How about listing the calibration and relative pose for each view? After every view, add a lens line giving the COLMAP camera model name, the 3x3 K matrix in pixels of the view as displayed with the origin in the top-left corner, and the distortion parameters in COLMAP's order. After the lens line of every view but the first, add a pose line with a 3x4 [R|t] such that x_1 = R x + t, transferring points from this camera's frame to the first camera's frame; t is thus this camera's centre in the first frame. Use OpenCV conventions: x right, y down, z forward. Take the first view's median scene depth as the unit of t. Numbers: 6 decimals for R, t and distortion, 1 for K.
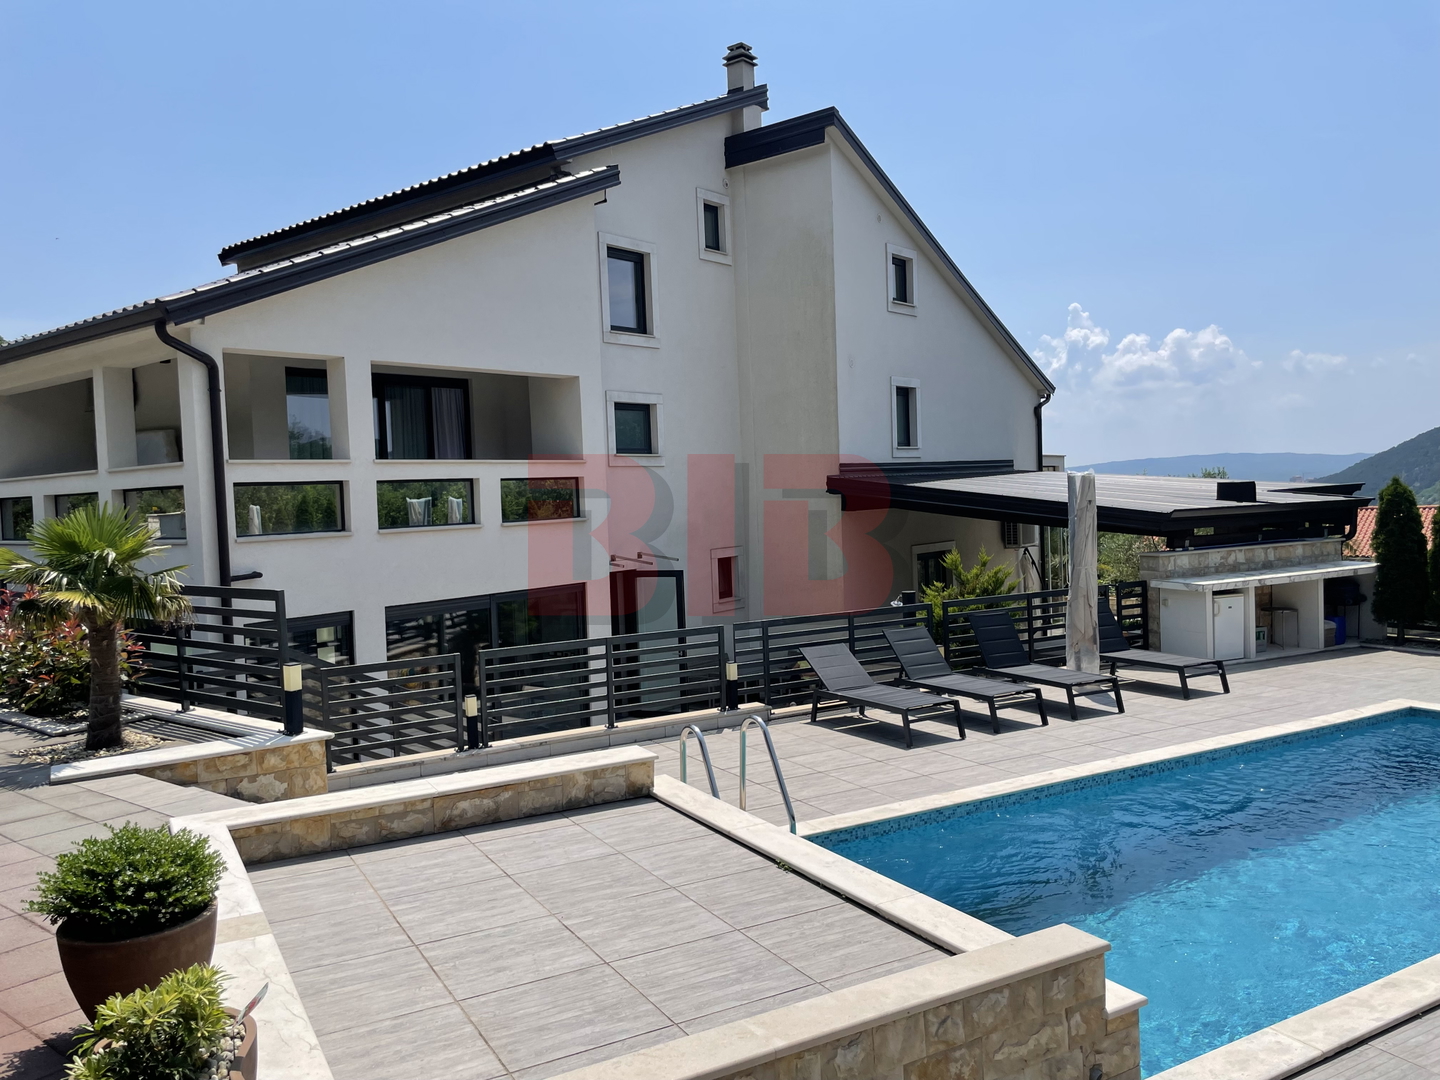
lens RADIAL K [[1097.9, 0, 699.0], [0, 1097.9, 535.7], [0, 0, 1]] dist [0.063404, -0.086998]
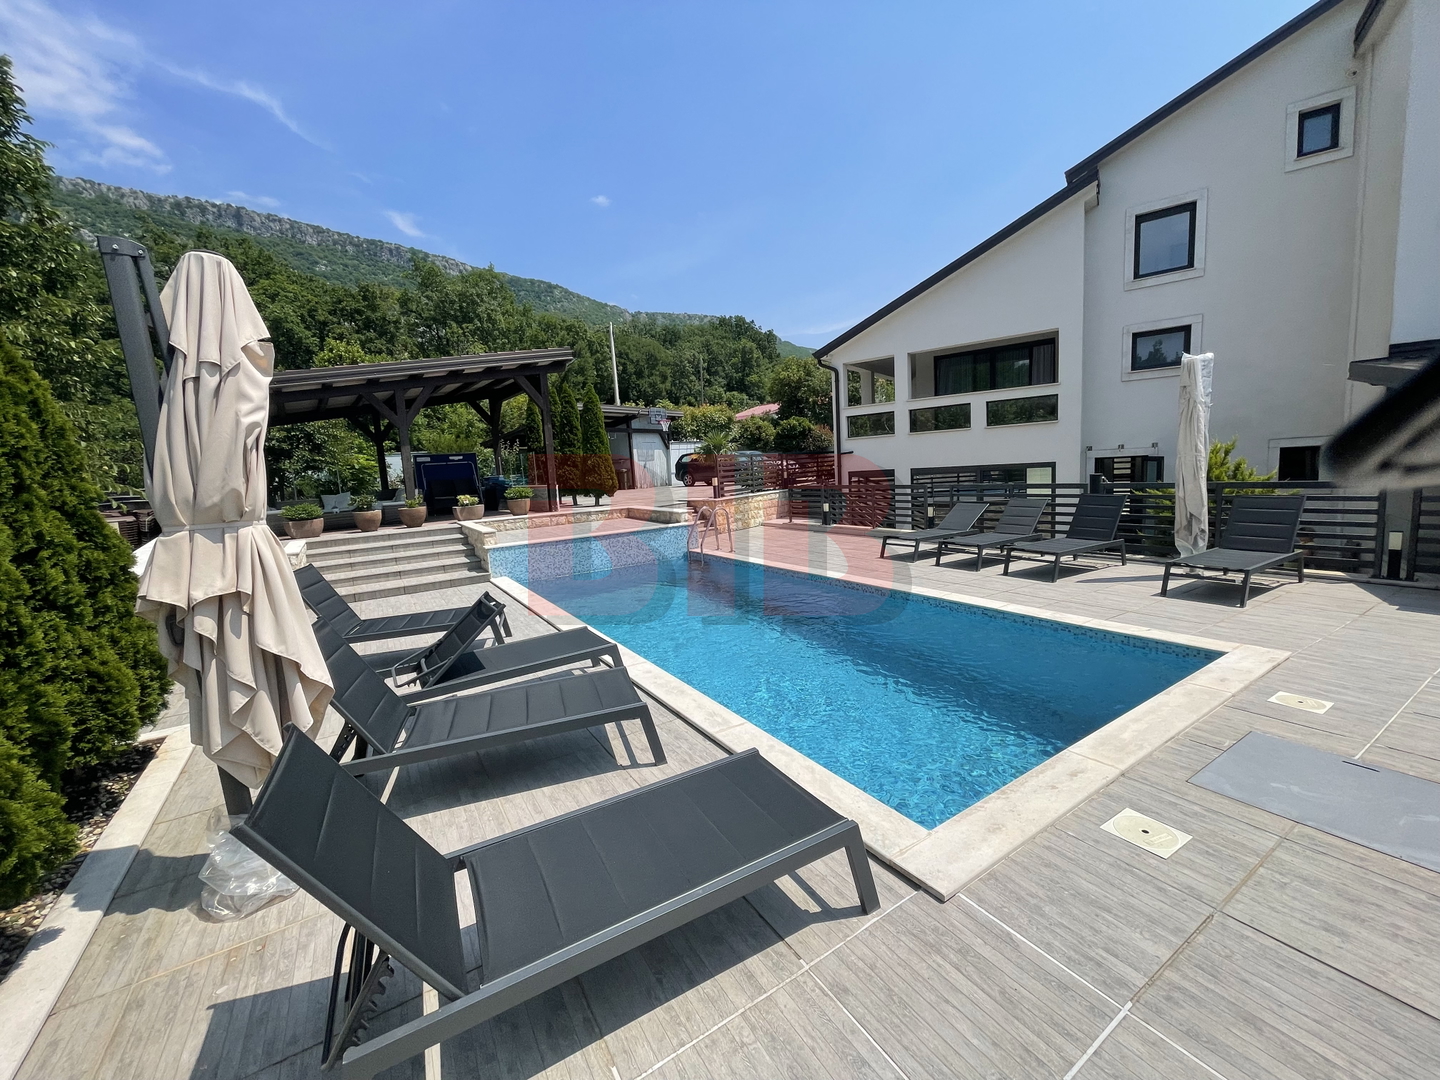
lens RADIAL K [[577.5, 0, 715.4], [0, 577.5, 535.6], [0, 0, 1]] dist [-0.002702, 0.000759]
pose [[0.065521, 0.153806, -0.985926, 0.696287], [0.014211, 0.987805, 0.155043, 0.010975], [0.997750, -0.024170, 0.062536, 0.459009]]
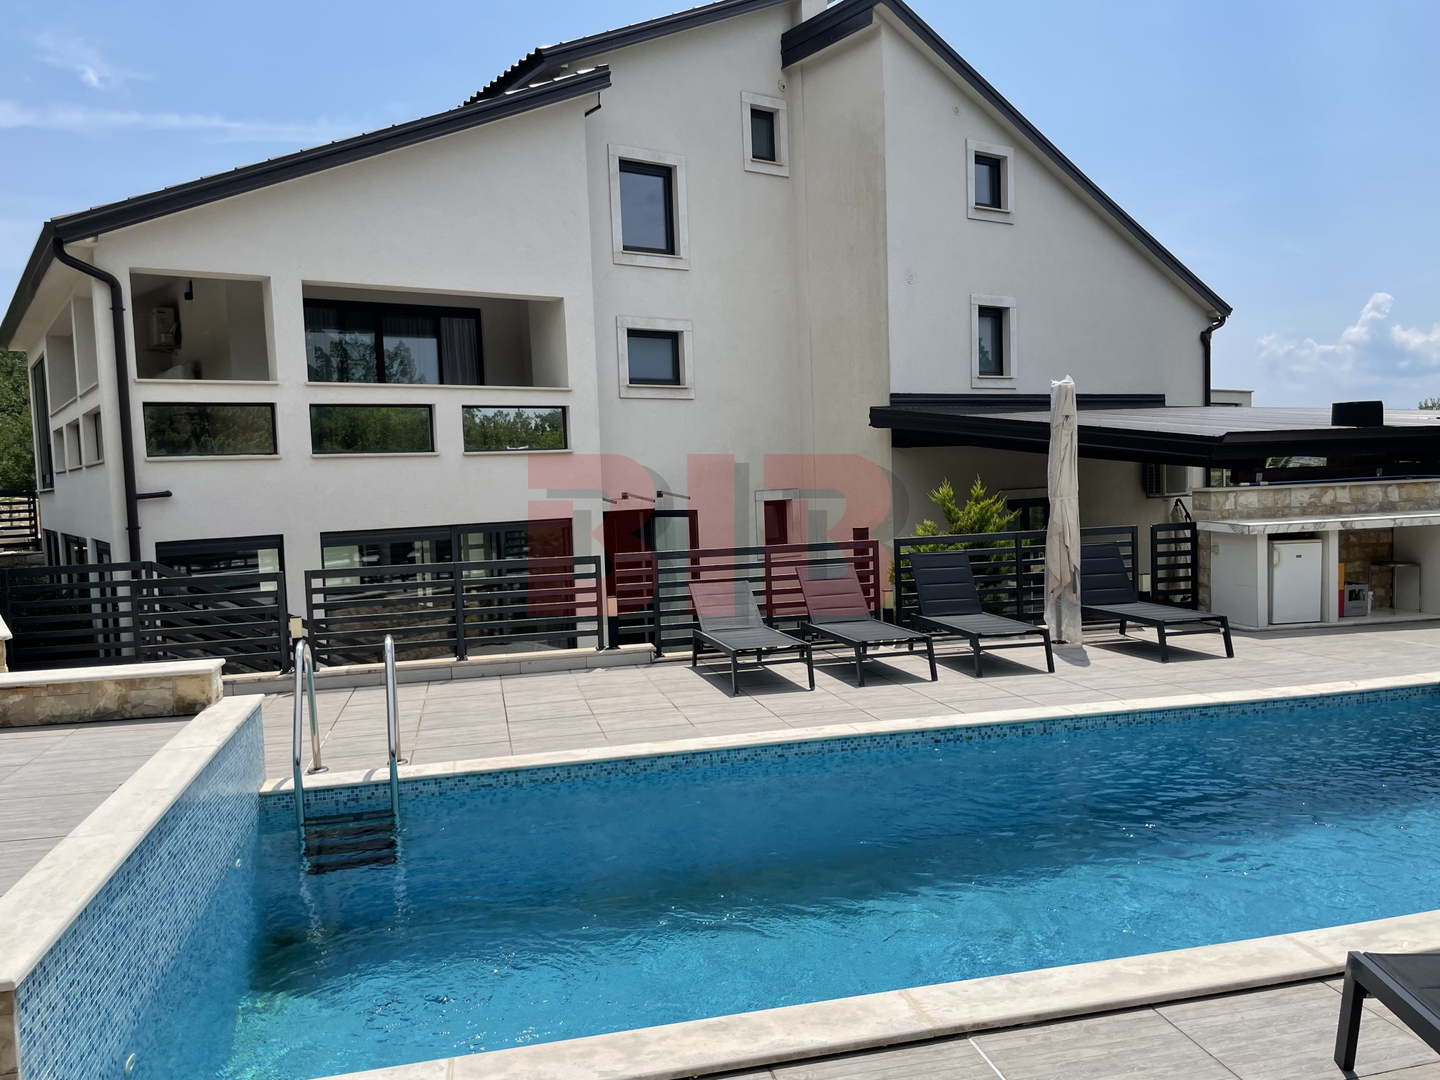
lens RADIAL K [[1097.9, 0, 712.4], [0, 1097.9, 545.2], [0, 0, 1]] dist [0.063404, -0.086998]
pose [[0.963873, 0.019999, -0.265609, 0.264850], [-0.010915, 0.999305, 0.035634, 0.030839], [0.266137, -0.031448, 0.963422, 0.121544]]
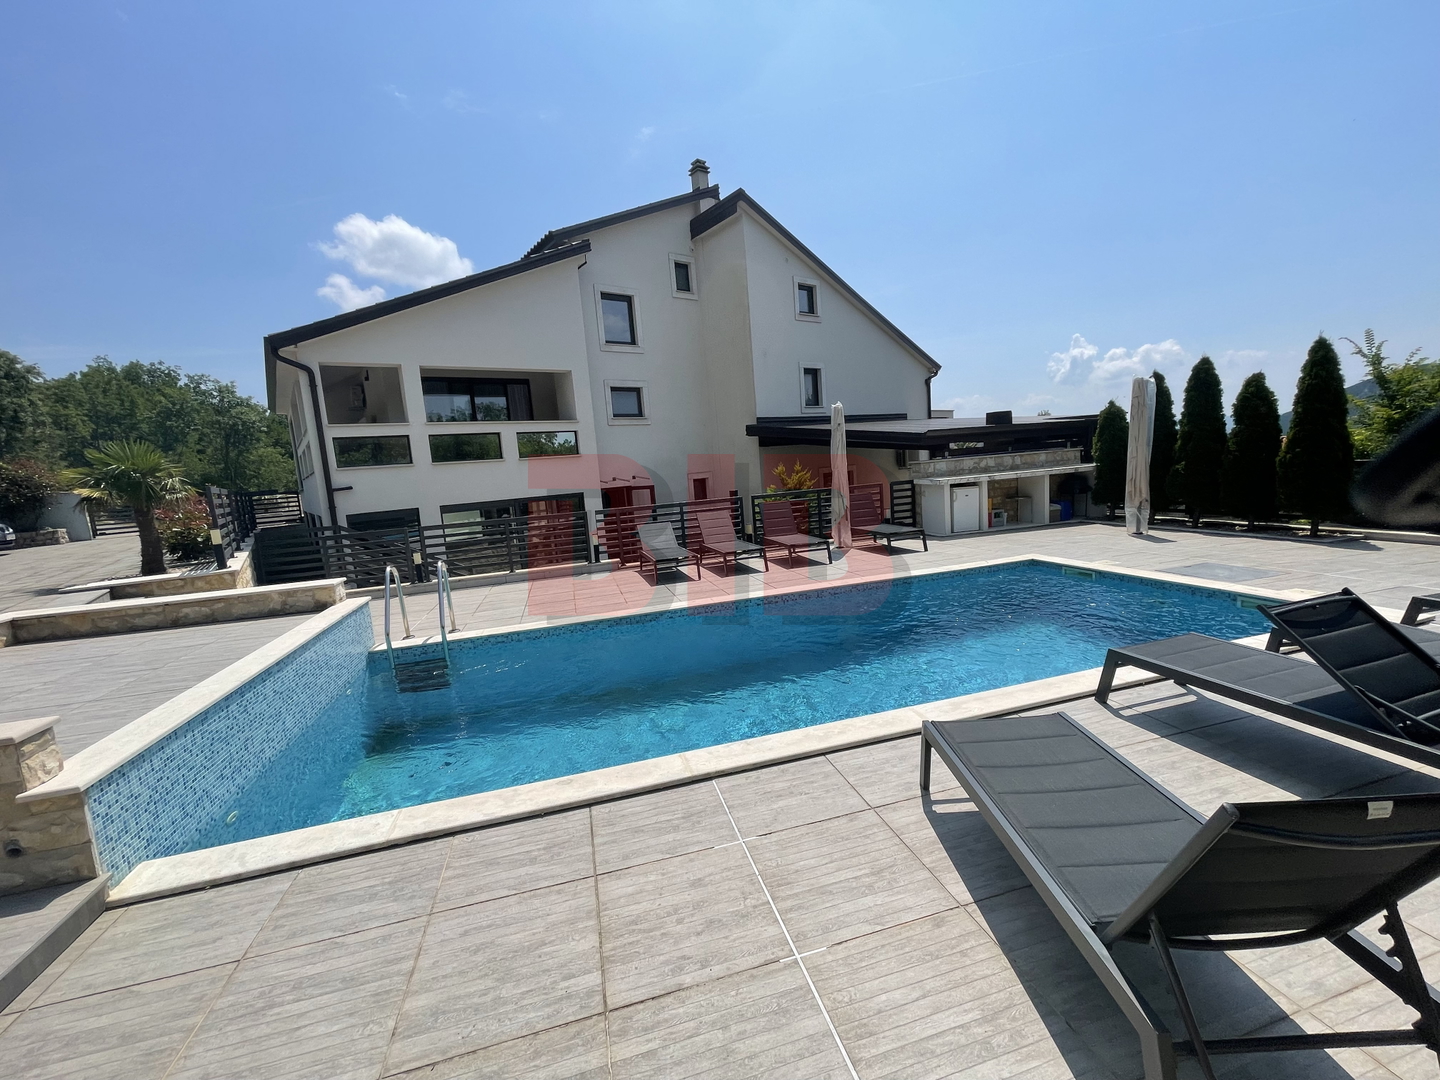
lens RADIAL K [[577.5, 0, 708.2], [0, 577.5, 538.1], [0, 0, 1]] dist [-0.002702, 0.000759]
pose [[0.971341, -0.007886, -0.237559, 0.302663], [0.030639, 0.995265, 0.092241, 0.036619], [0.235707, -0.096876, 0.966984, 0.163063]]
